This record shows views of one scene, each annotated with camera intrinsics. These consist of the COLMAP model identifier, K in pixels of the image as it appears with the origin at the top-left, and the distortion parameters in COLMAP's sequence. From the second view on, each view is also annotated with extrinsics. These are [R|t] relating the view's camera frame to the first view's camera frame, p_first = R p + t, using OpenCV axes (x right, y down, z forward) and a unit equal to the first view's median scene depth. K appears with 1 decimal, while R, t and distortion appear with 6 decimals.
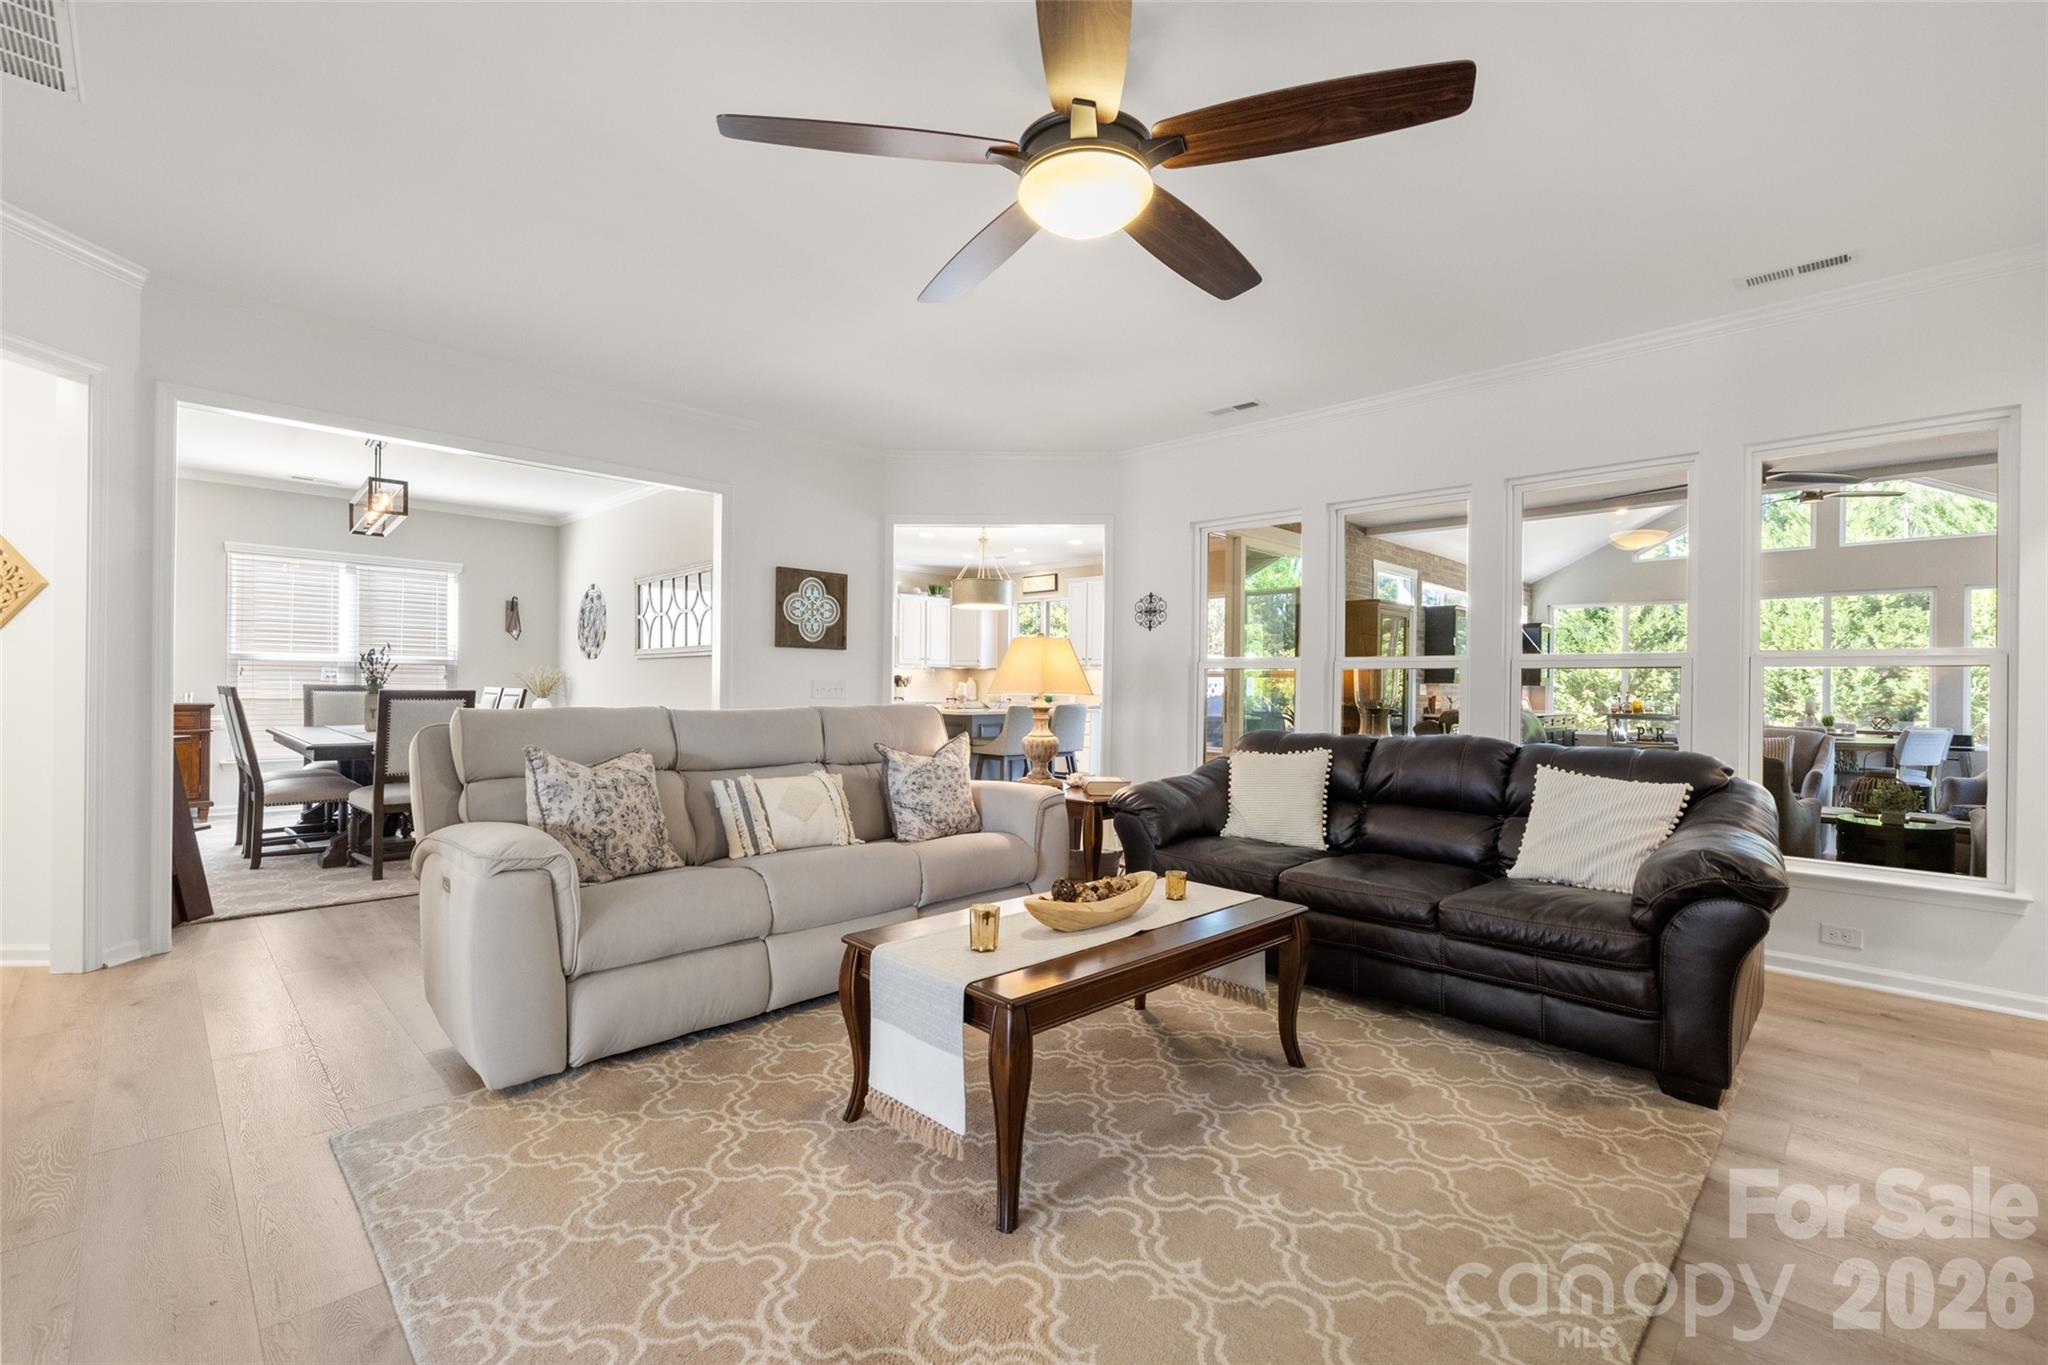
lens RADIAL K [[872.7, 0, 1033.6], [0, 872.7, 685.2], [0, 0, 1]] dist [0.002021, 0.000019]
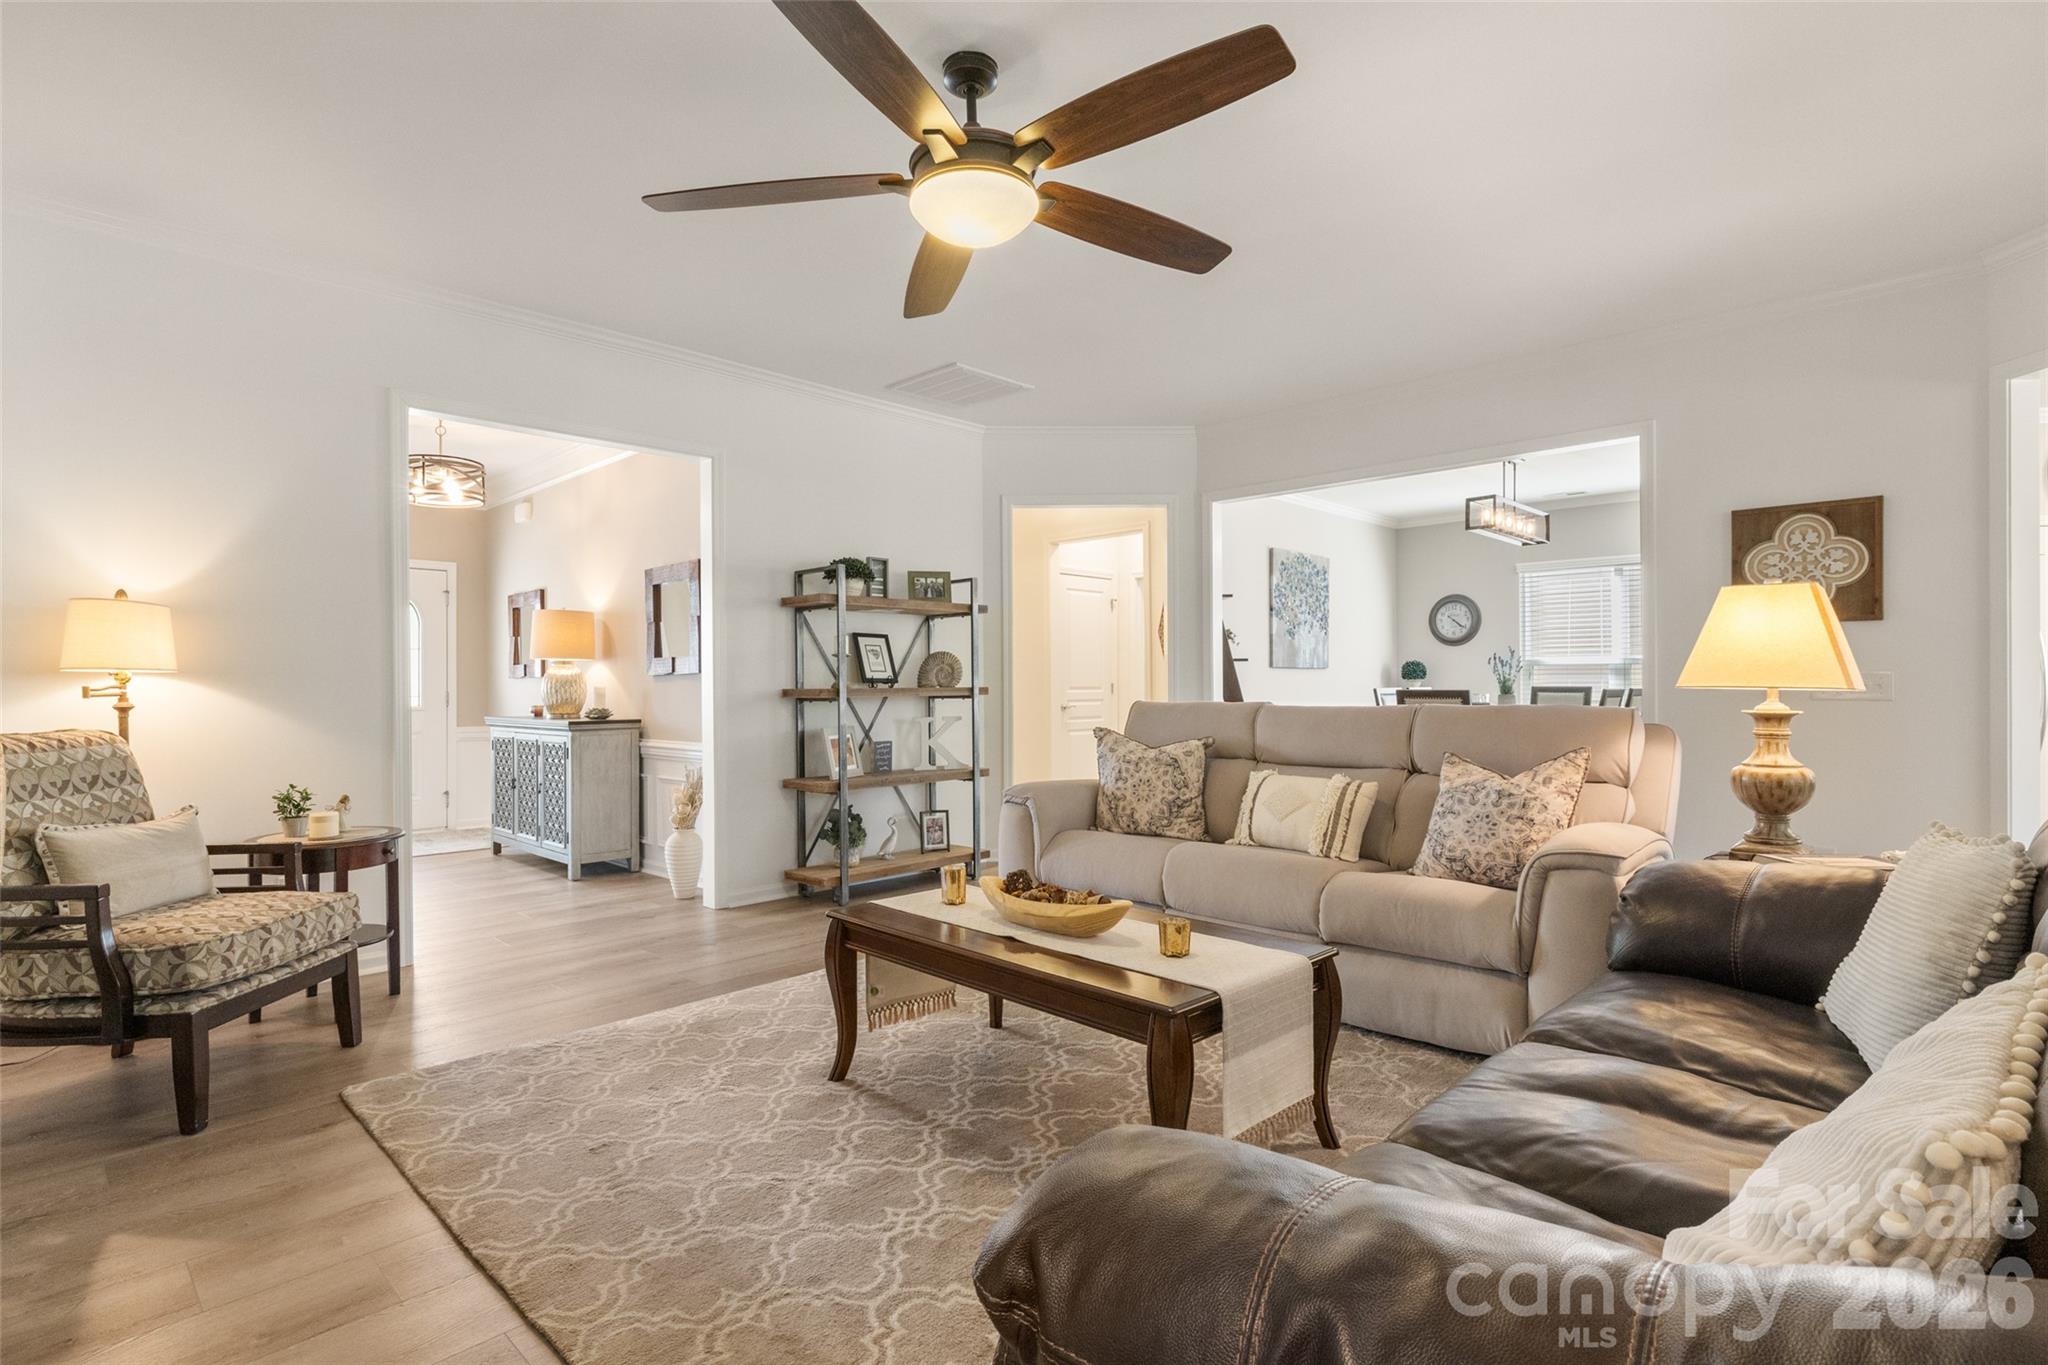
lens RADIAL K [[1003.8, 0, 1028.2], [0, 1003.8, 687.0], [0, 0, 1]] dist [0.001865, 0.001601]
pose [[0.010236, -0.010406, -0.999893, 0.978124], [0.006959, 0.999922, -0.010335, 0.019421], [0.999923, -0.006852, 0.010307, 0.818190]]
